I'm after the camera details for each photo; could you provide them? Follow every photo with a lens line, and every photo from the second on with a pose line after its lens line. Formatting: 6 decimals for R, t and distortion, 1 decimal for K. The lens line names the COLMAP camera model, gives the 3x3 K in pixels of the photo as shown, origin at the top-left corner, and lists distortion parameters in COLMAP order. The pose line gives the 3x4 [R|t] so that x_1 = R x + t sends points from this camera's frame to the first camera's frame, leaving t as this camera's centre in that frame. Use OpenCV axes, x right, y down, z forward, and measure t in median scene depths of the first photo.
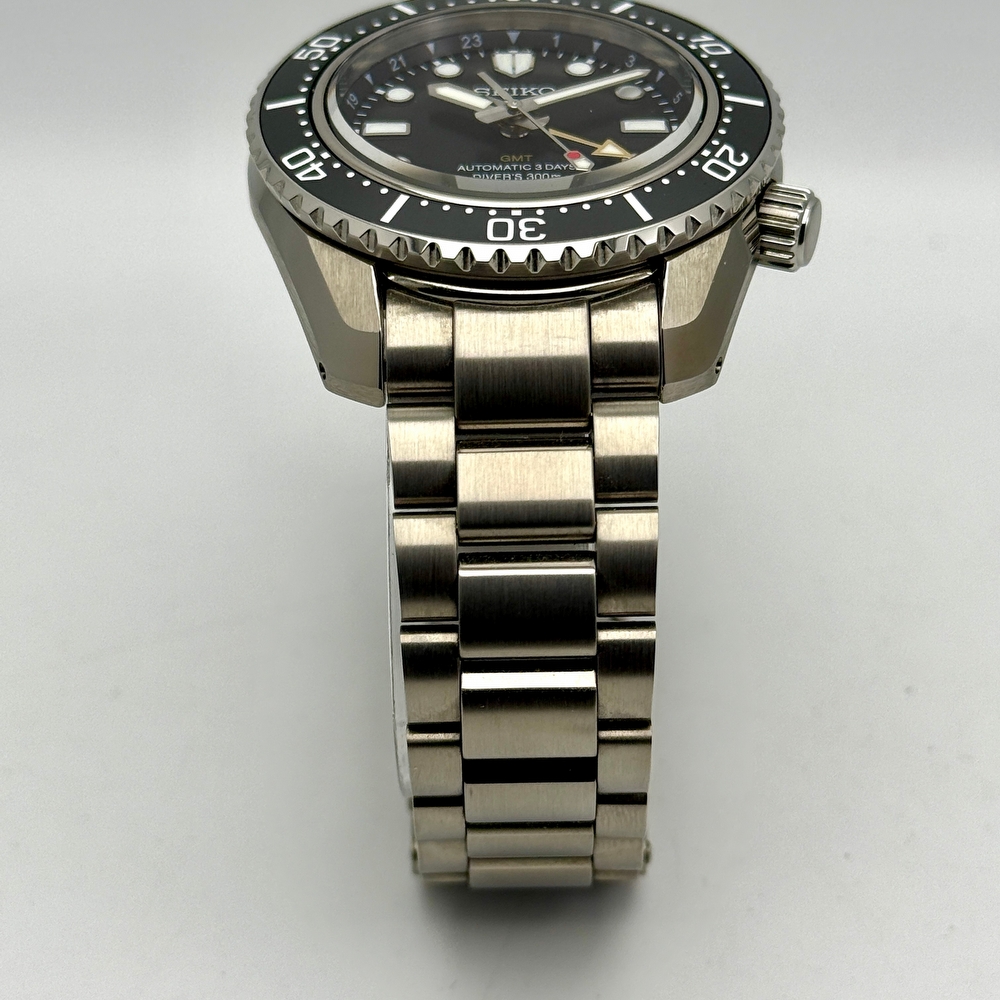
lens RADIAL K [[2458.1, 0, 500.0], [0, 2458.1, 500.0], [0, 0, 1]] dist [0.429502, -0.102012]
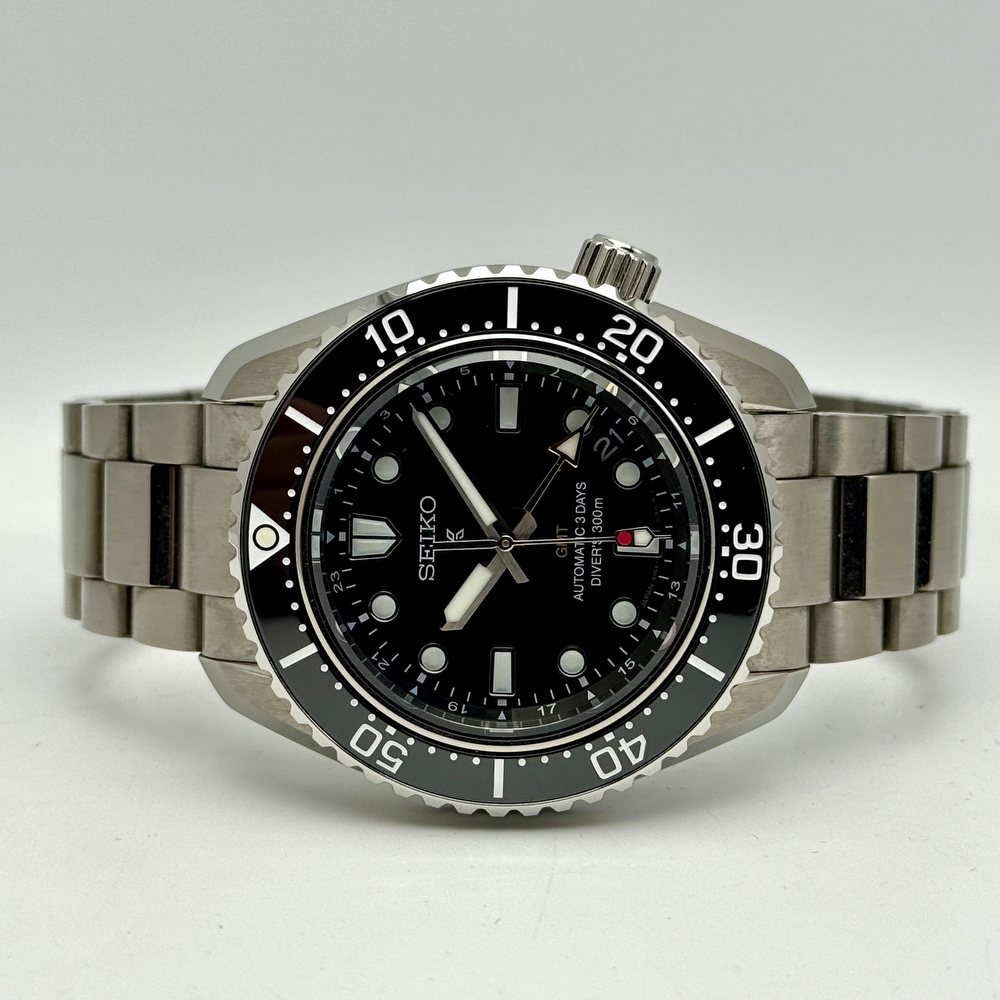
lens RADIAL K [[2458.1, 0, 500.0], [0, 2458.1, 500.0], [0, 0, 1]] dist [0.429502, -0.102012]
pose [[0.031900, -0.996925, -0.071573, 0.095436], [0.625648, -0.035928, 0.779277, -0.944093], [-0.779453, -0.069638, 0.622579, 0.421395]]
